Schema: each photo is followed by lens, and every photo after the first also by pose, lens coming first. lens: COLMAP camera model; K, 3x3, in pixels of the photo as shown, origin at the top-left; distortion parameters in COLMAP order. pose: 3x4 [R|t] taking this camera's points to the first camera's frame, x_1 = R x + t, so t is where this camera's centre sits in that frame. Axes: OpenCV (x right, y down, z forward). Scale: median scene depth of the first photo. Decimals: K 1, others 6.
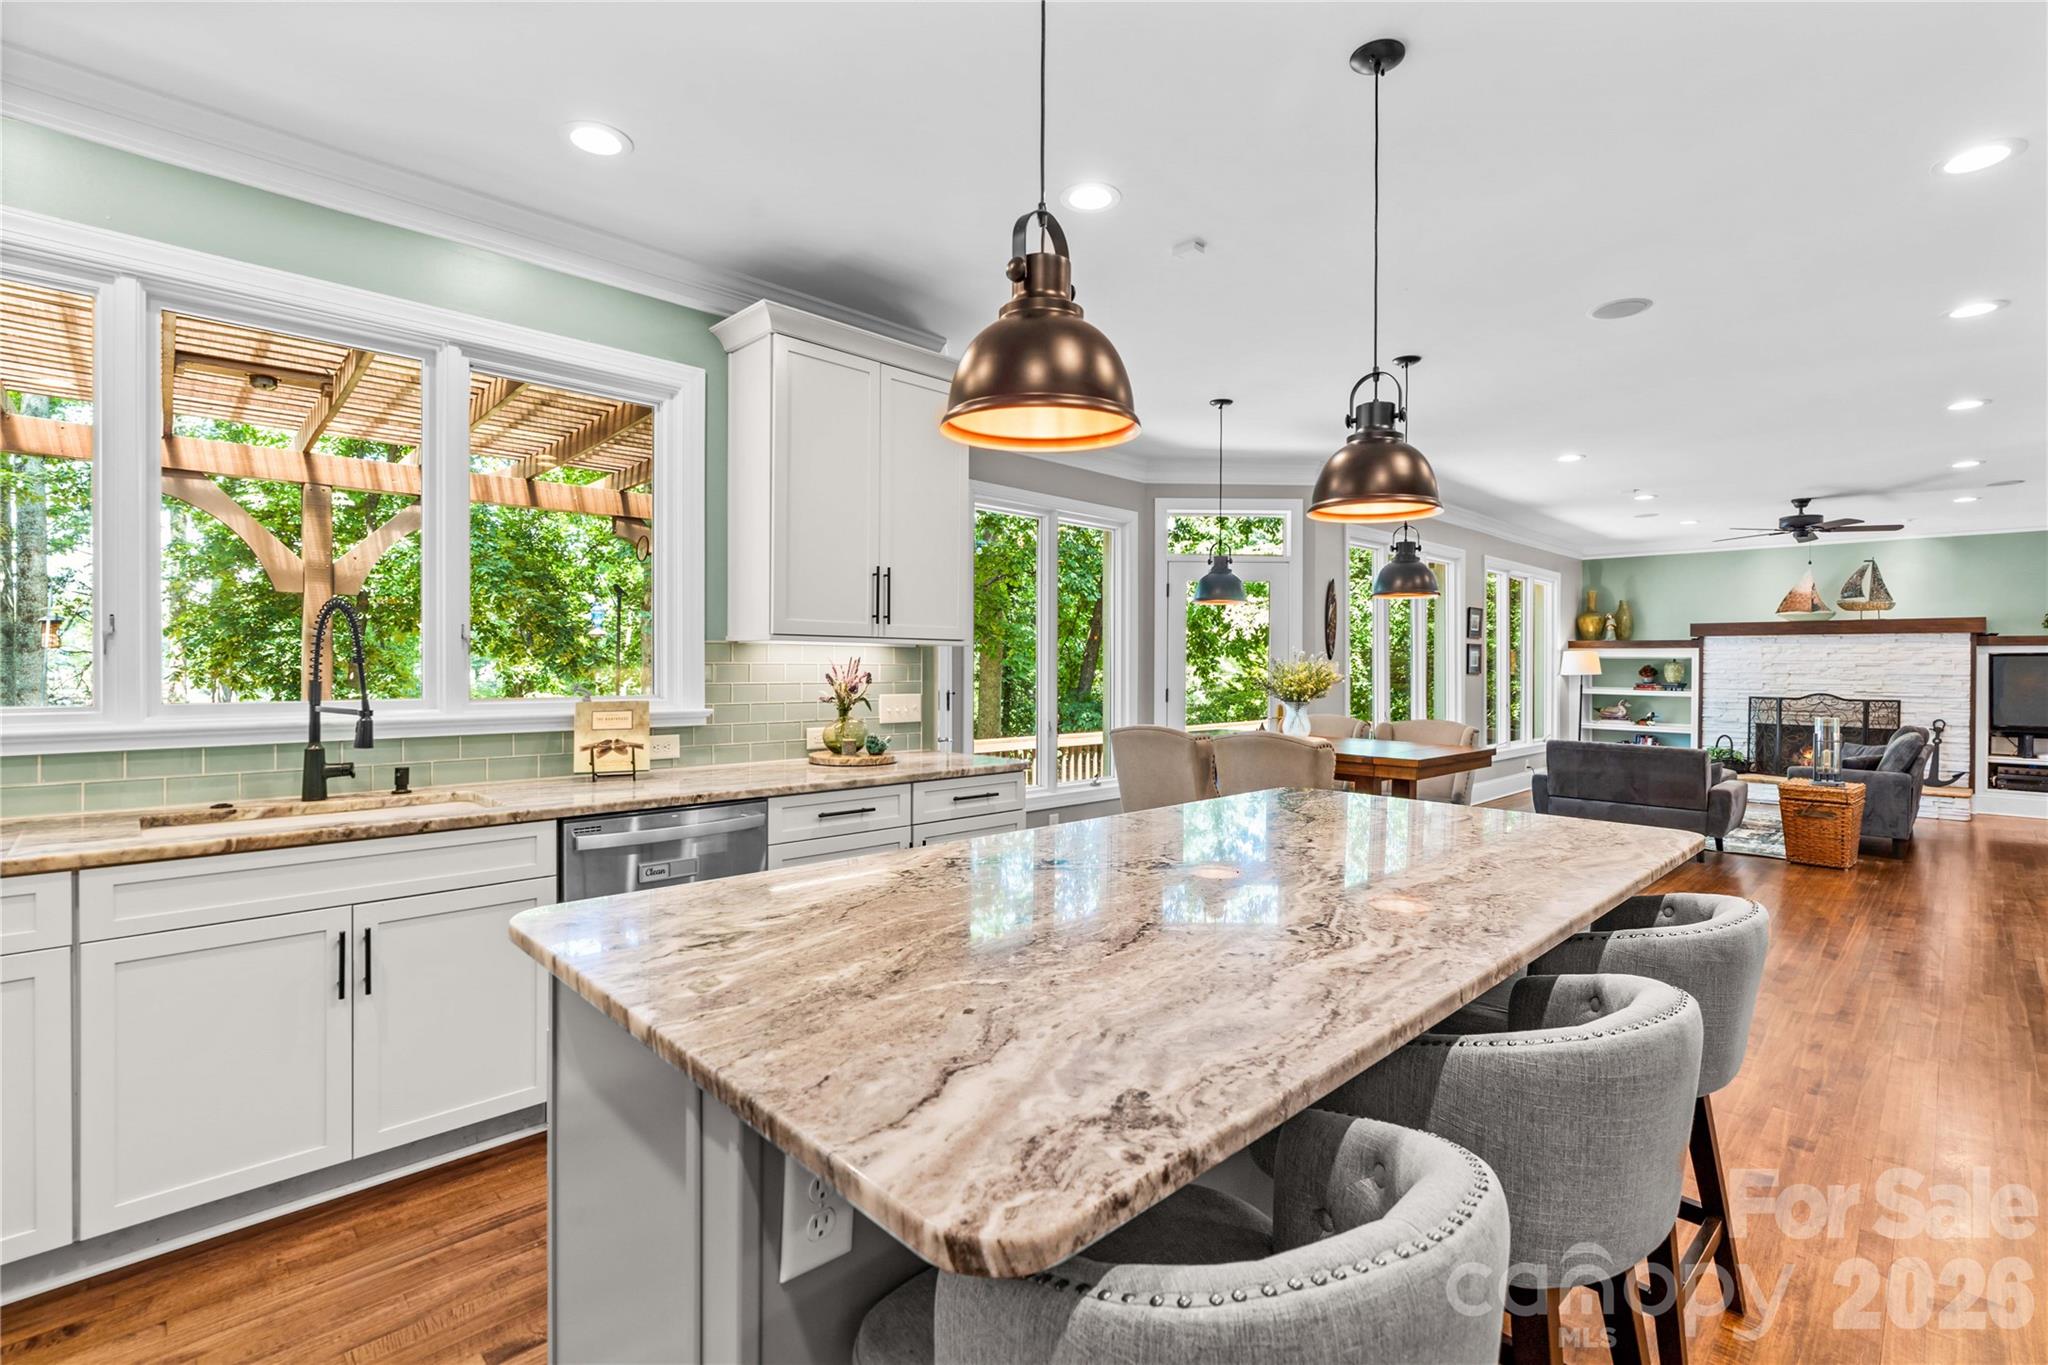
lens RADIAL K [[931.8, 0, 1025.1], [0, 931.8, 668.1], [0, 0, 1]] dist [-0.001941, 0.000105]
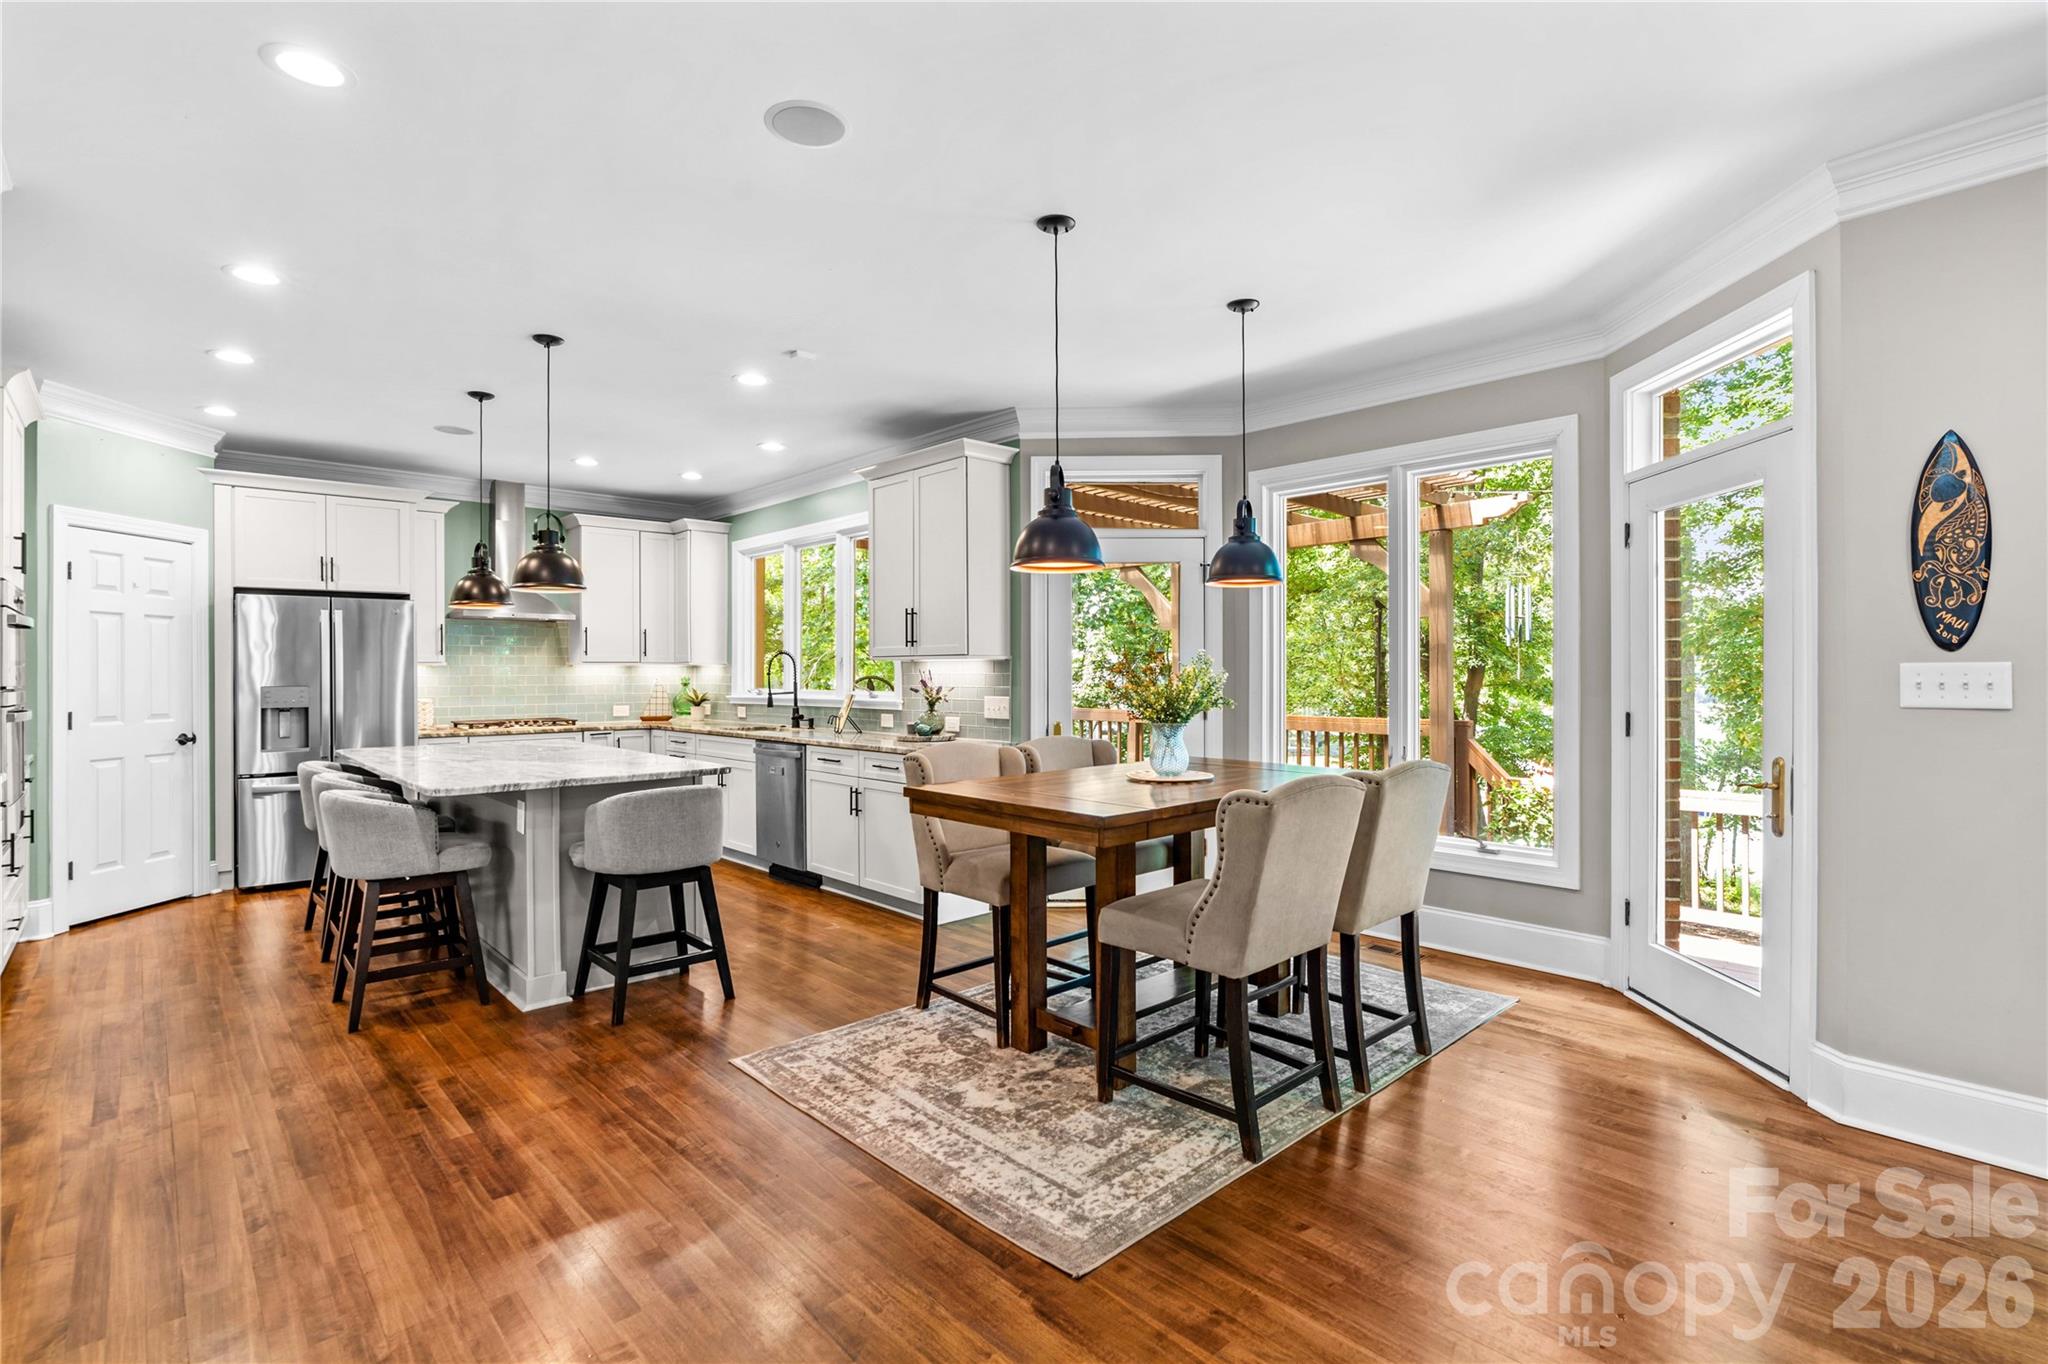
lens RADIAL K [[964.2, 0, 1024.4], [0, 964.2, 674.9], [0, 0, 1]] dist [-0.004718, 0.000560]
pose [[-0.032072, -0.005034, -0.999473, 0.586231], [-0.000648, 0.999987, -0.005016, 0.002244], [0.999485, 0.000487, -0.032075, 0.527693]]
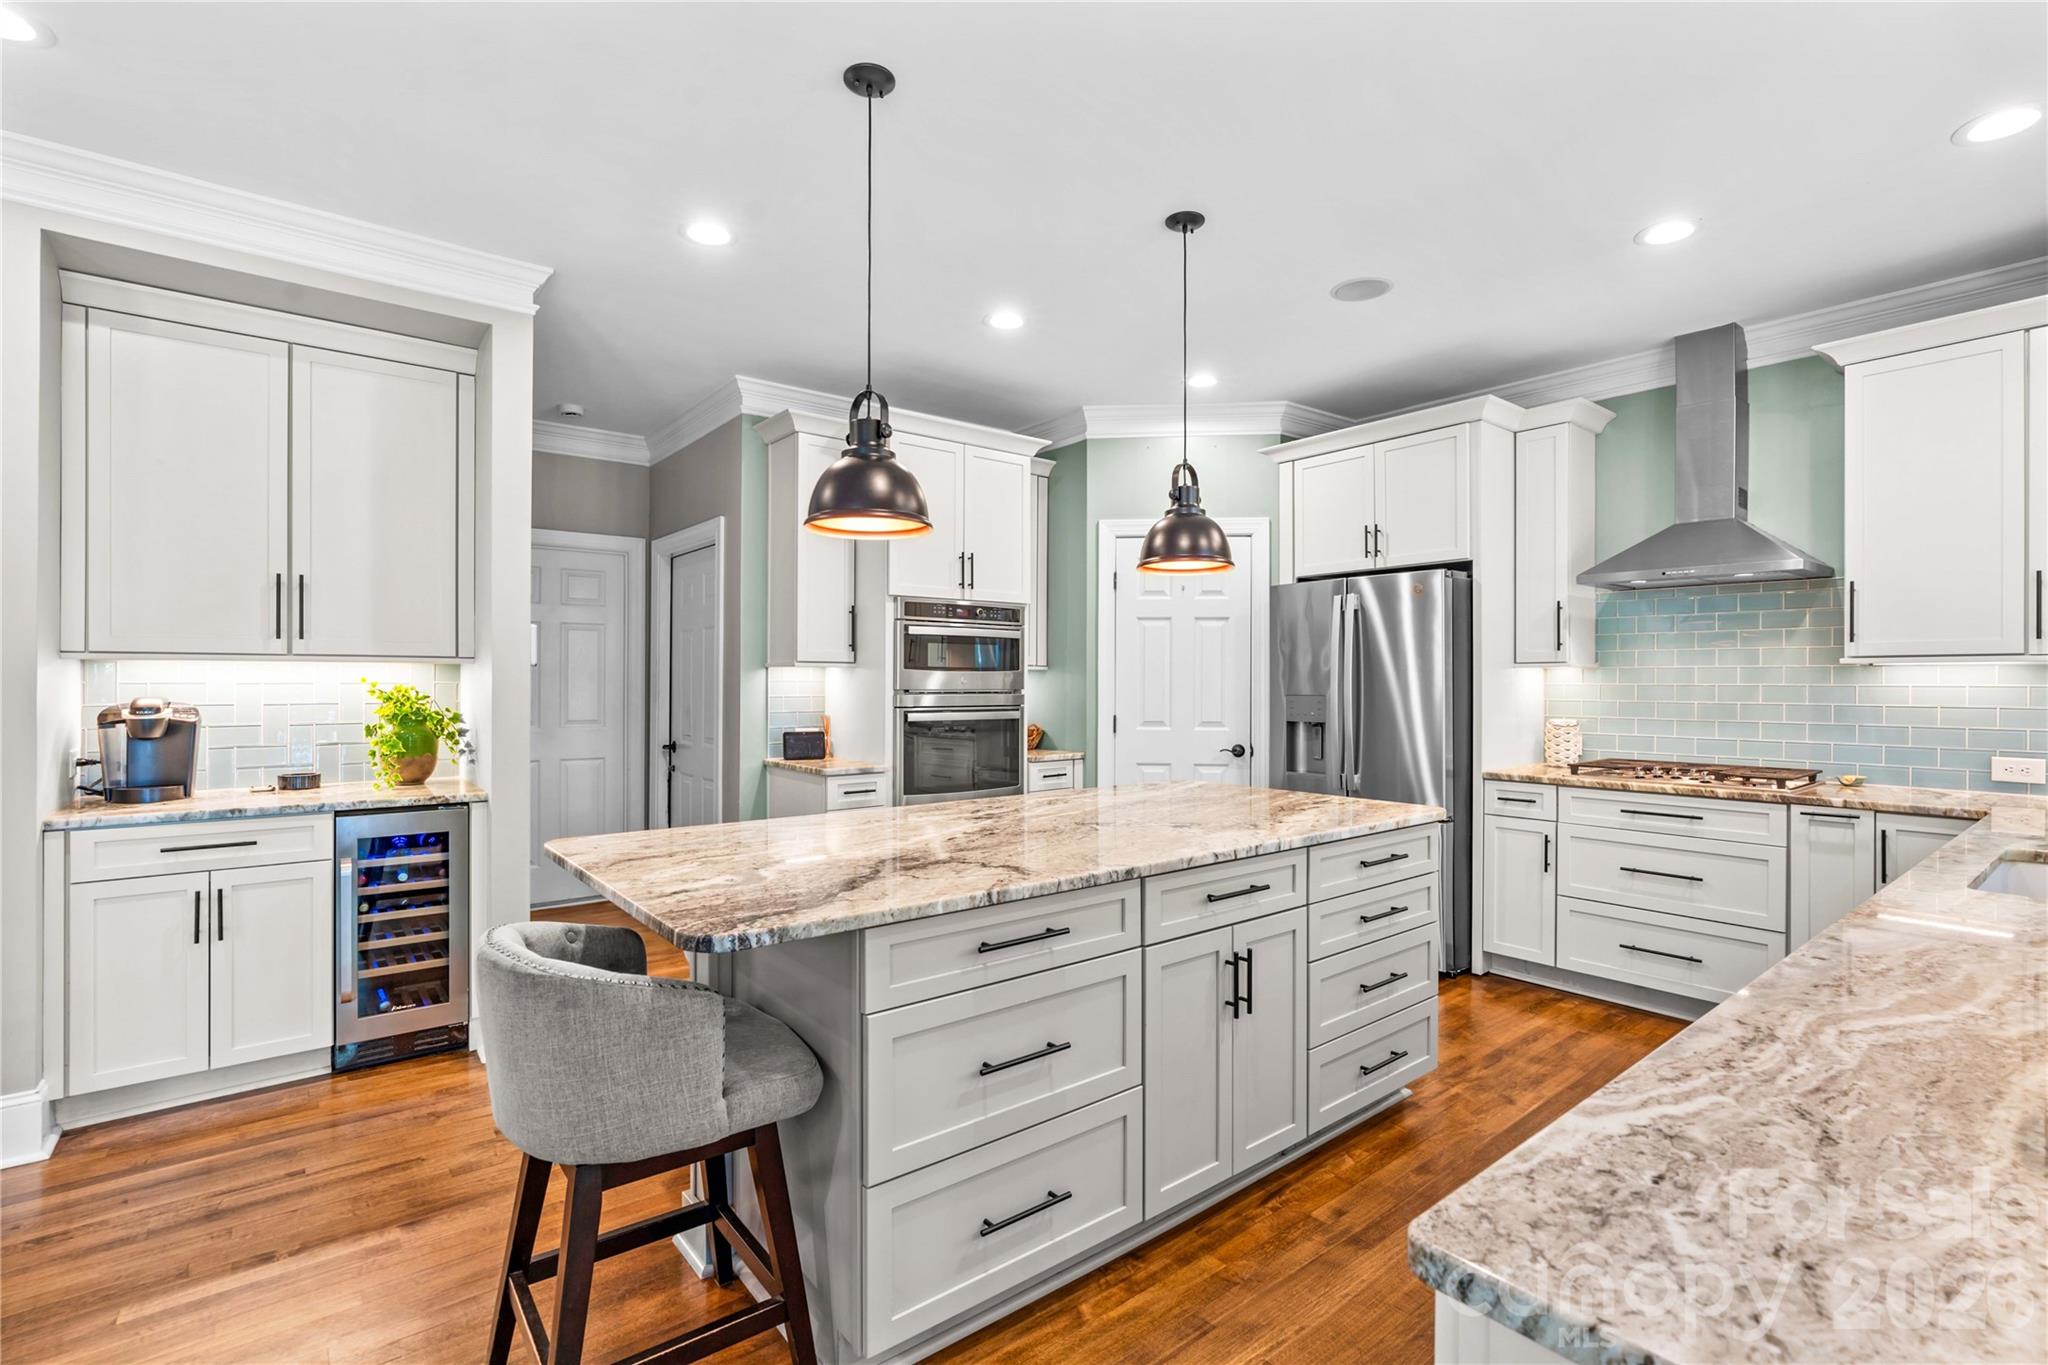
lens RADIAL K [[939.7, 0, 1016.3], [0, 939.7, 683.5], [0, 0, 1]] dist [-0.006266, 0.000562]
pose [[-0.995606, -0.010785, 0.093019, 0.031793], [-0.010342, 0.999933, 0.005246, -0.000331], [-0.093069, 0.004261, -0.995651, 0.528069]]
